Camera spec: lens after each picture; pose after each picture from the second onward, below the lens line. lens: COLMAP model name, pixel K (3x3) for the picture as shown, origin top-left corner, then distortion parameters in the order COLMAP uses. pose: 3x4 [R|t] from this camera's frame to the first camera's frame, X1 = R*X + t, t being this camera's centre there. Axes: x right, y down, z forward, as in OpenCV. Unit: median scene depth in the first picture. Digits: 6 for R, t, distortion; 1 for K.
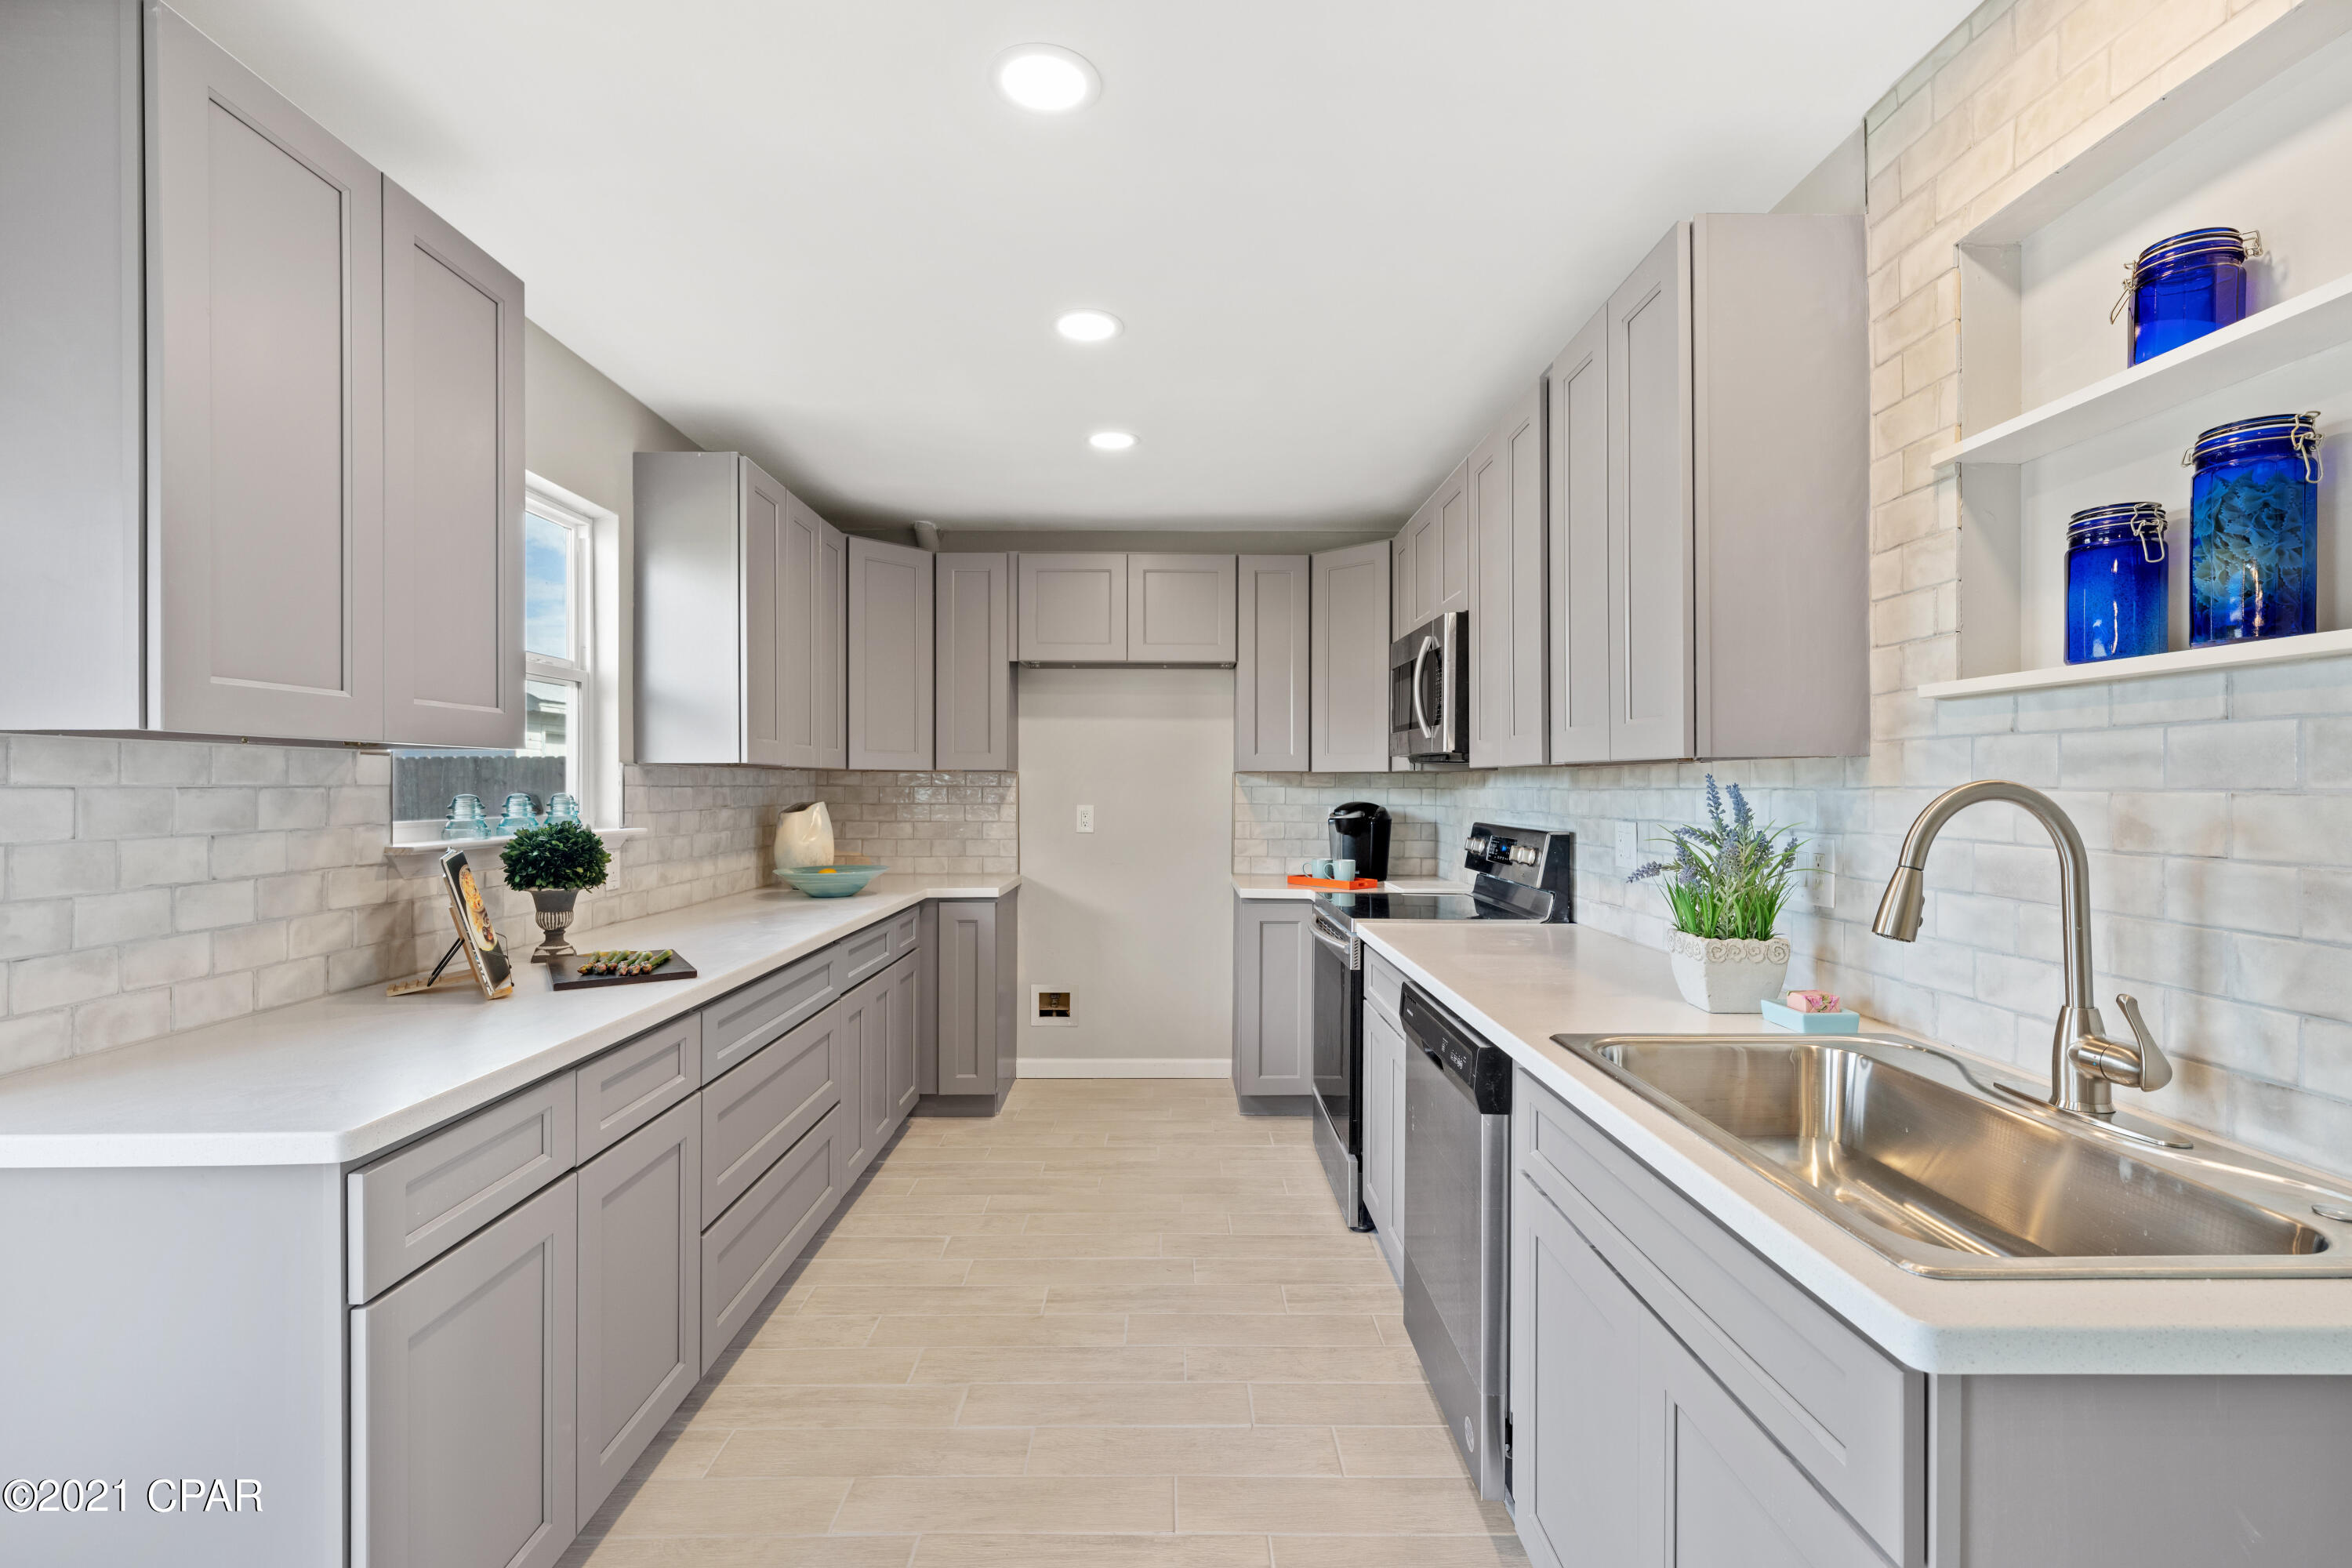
lens RADIAL K [[1065.1, 0, 1189.0], [0, 1065.1, 787.6], [0, 0, 1]] dist [-0.004466, -0.001104]
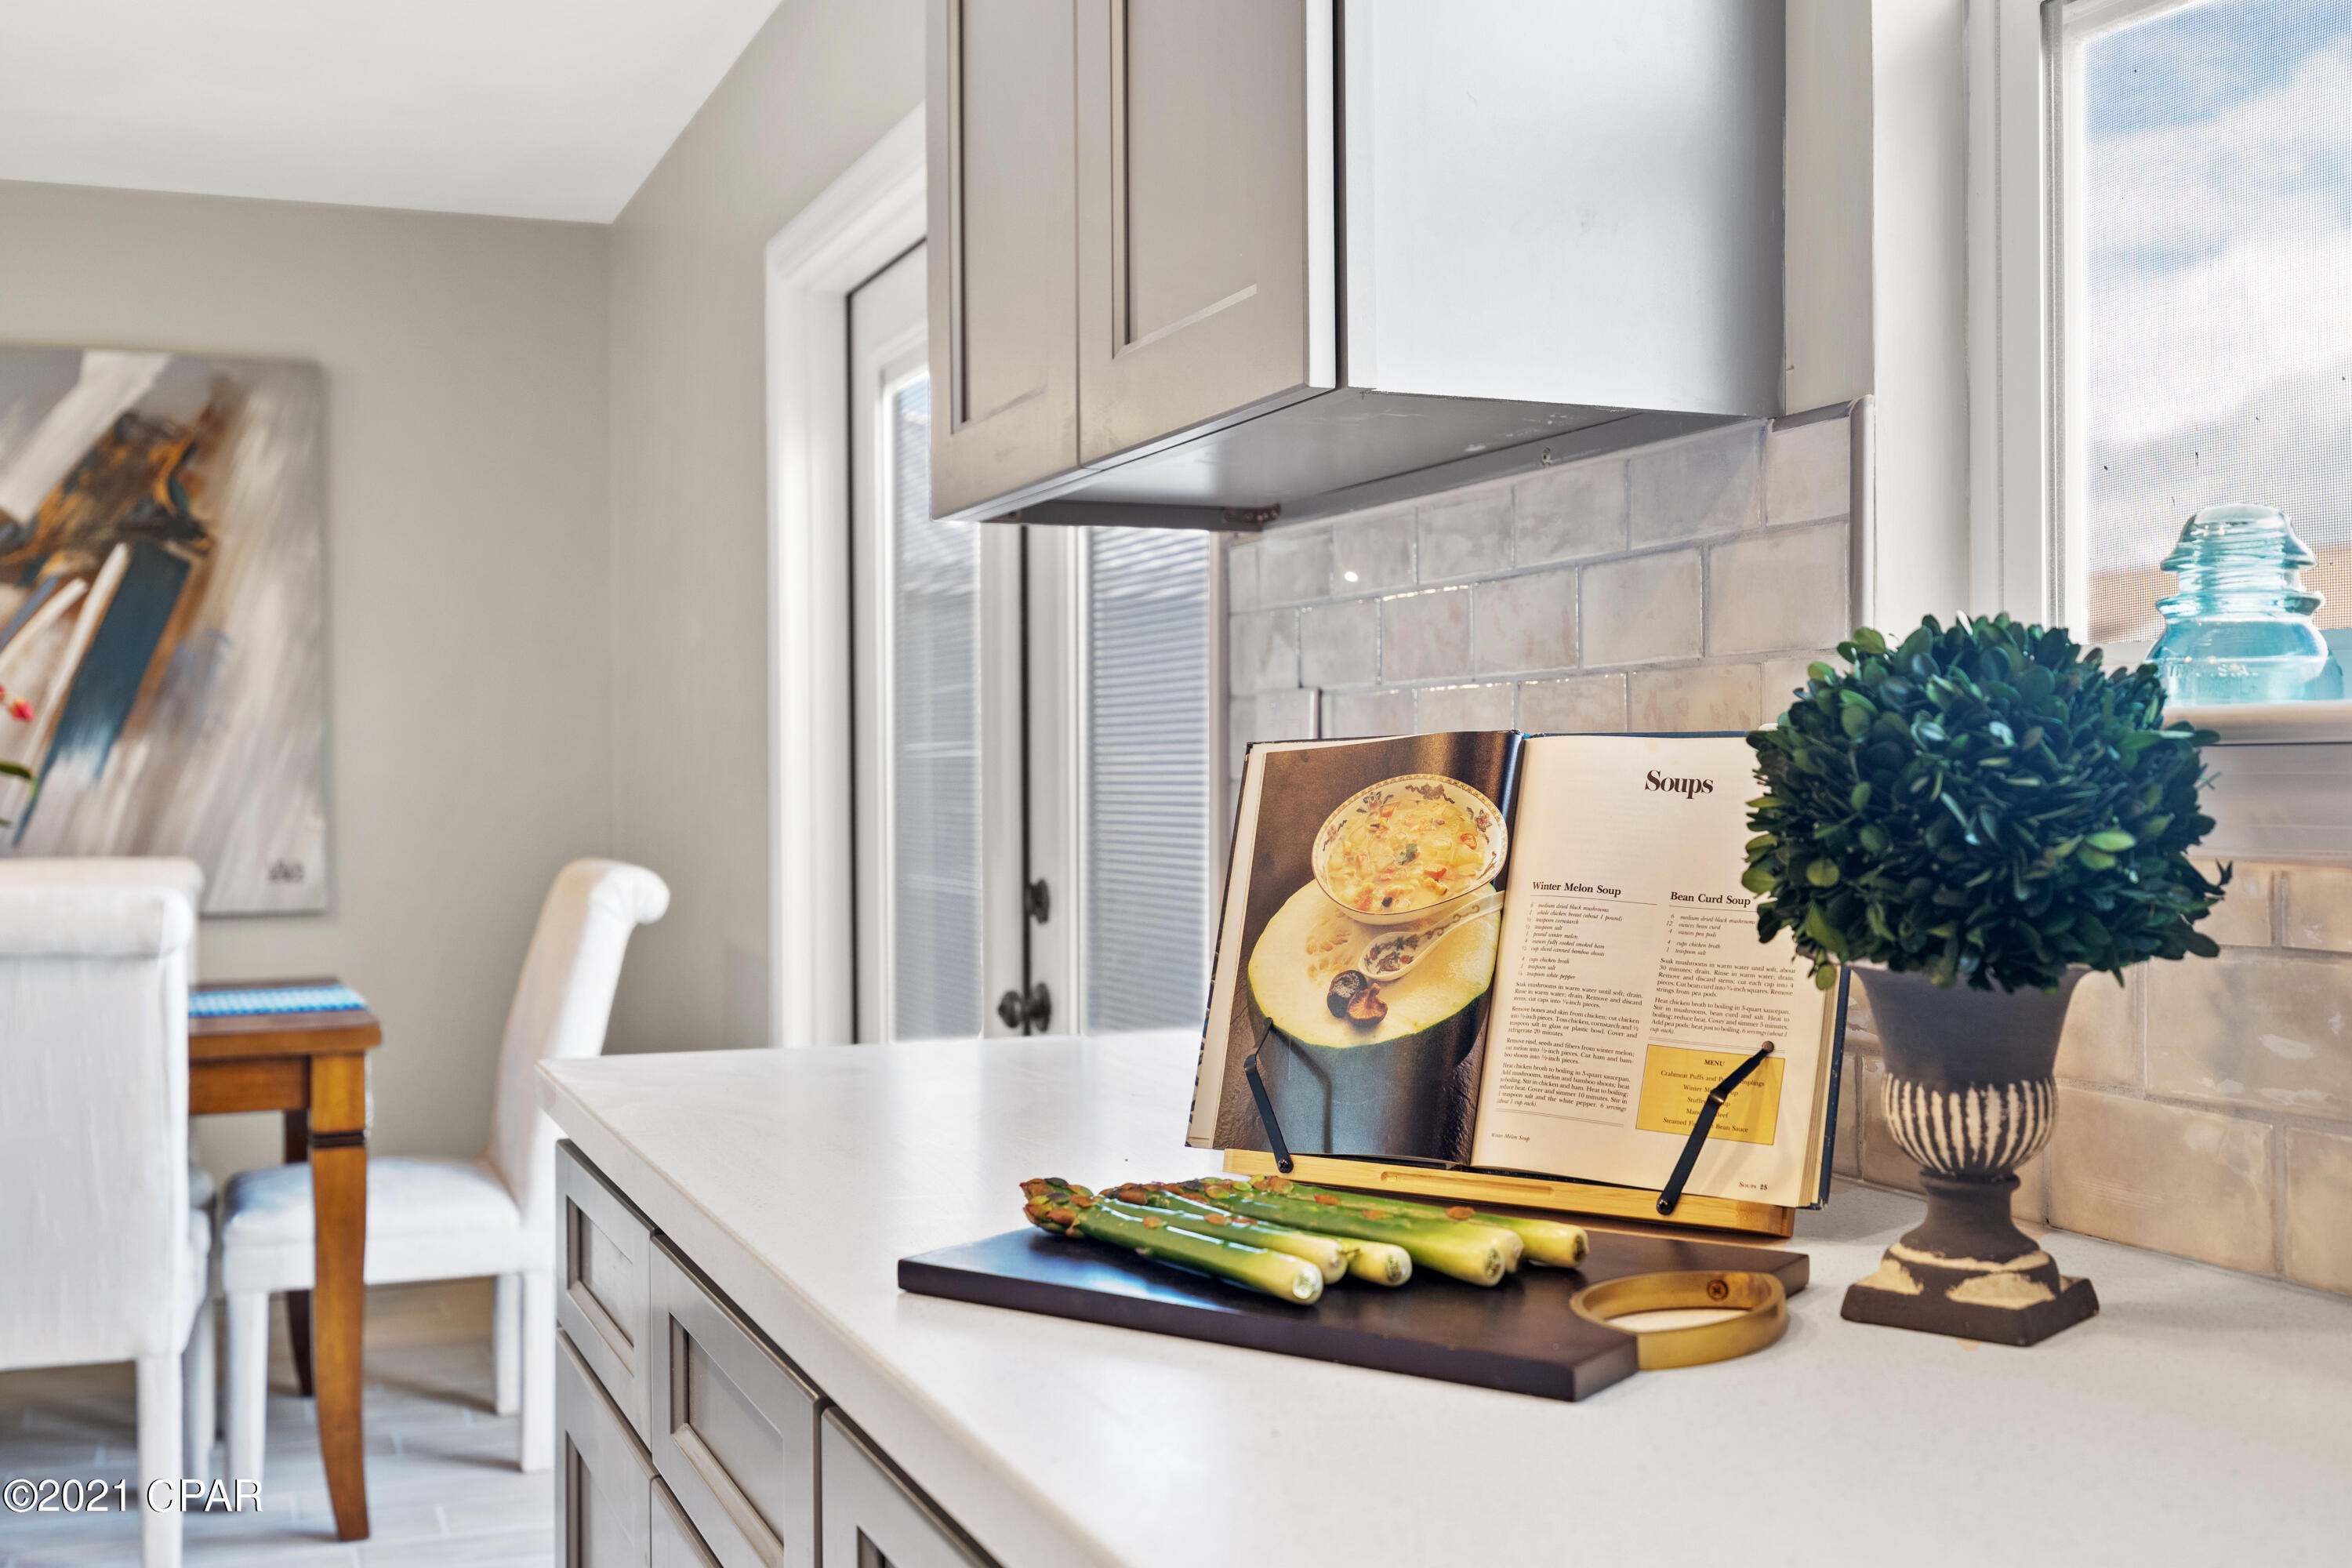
lens RADIAL K [[2403.6, 0, 1189.0], [0, 2403.6, 788.9], [0, 0, 1]] dist [0.011381, 0.000000]
pose [[-0.932694, 0.008681, -0.360564, -0.272286], [0.005853, 0.999943, 0.008934, 0.052320], [0.360621, 0.006223, -0.932692, 1.231581]]
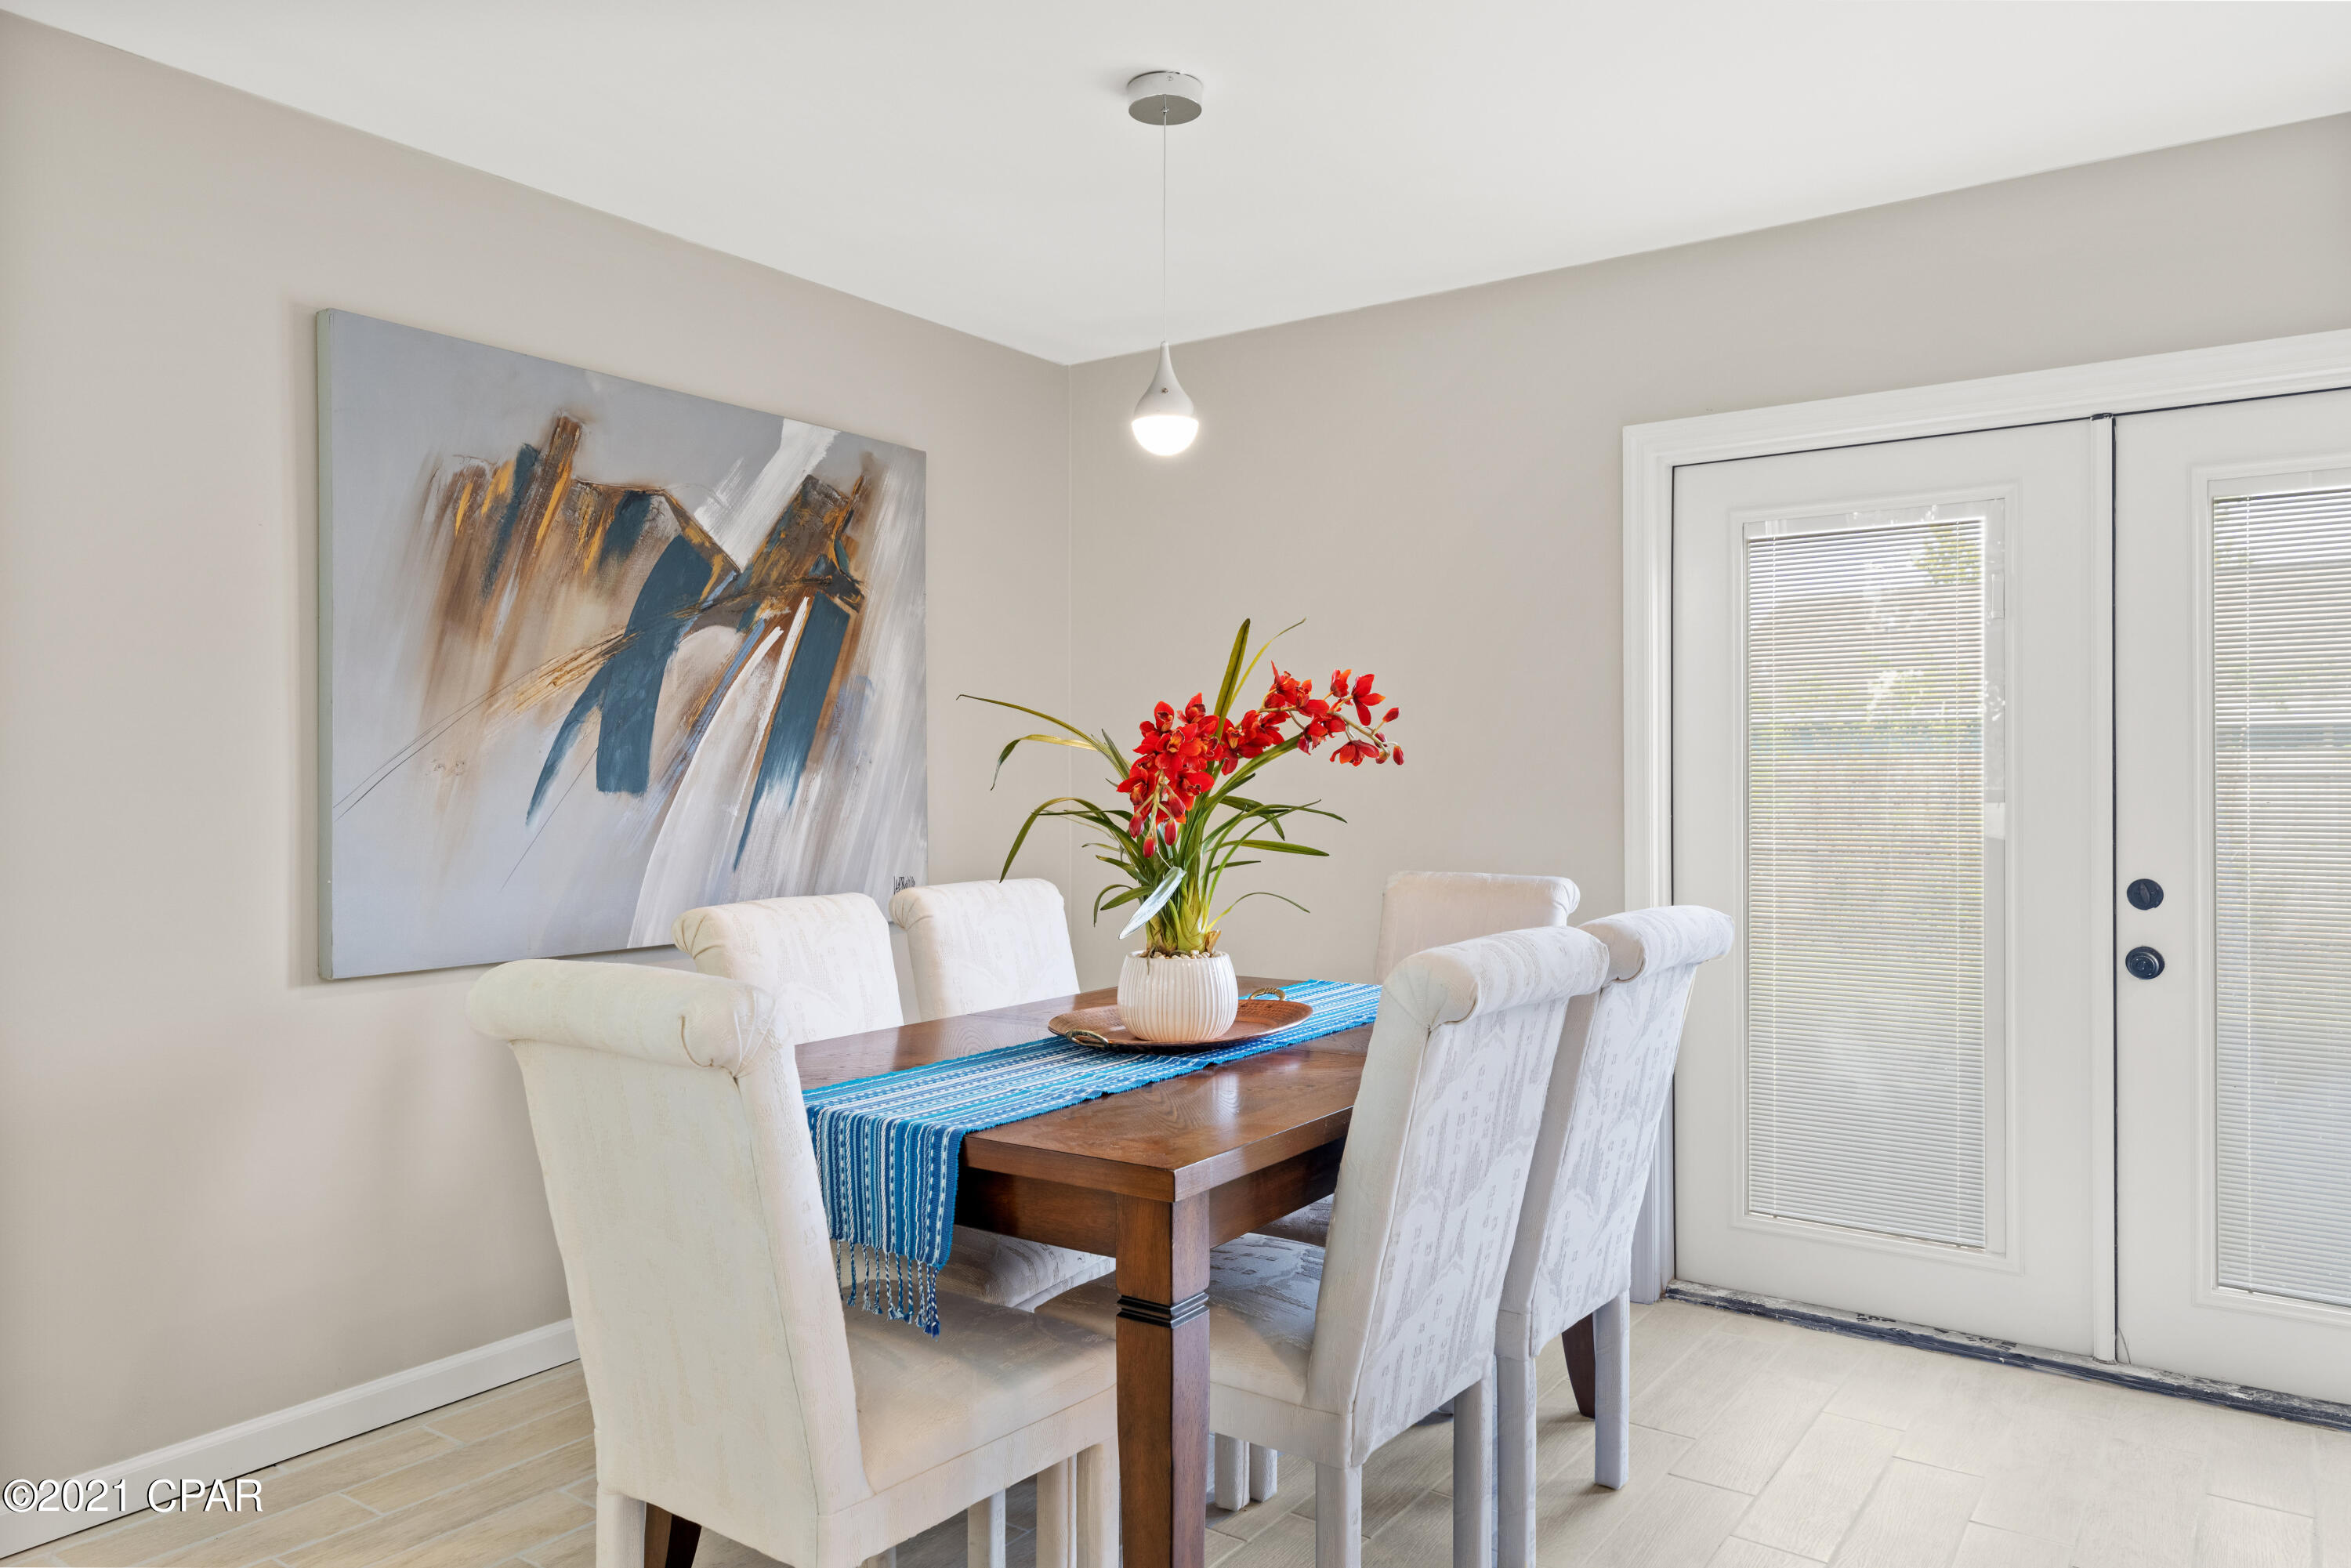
lens RADIAL K [[1545.7, 0, 1172.6], [0, 1545.7, 789.8], [0, 0, 1]] dist [0.007927, 0.002669]
pose [[-0.589399, 0.006089, -0.807819, 0.726898], [0.000212, 0.999973, 0.007383, 0.031751], [0.807842, 0.004180, -0.589384, 0.218753]]
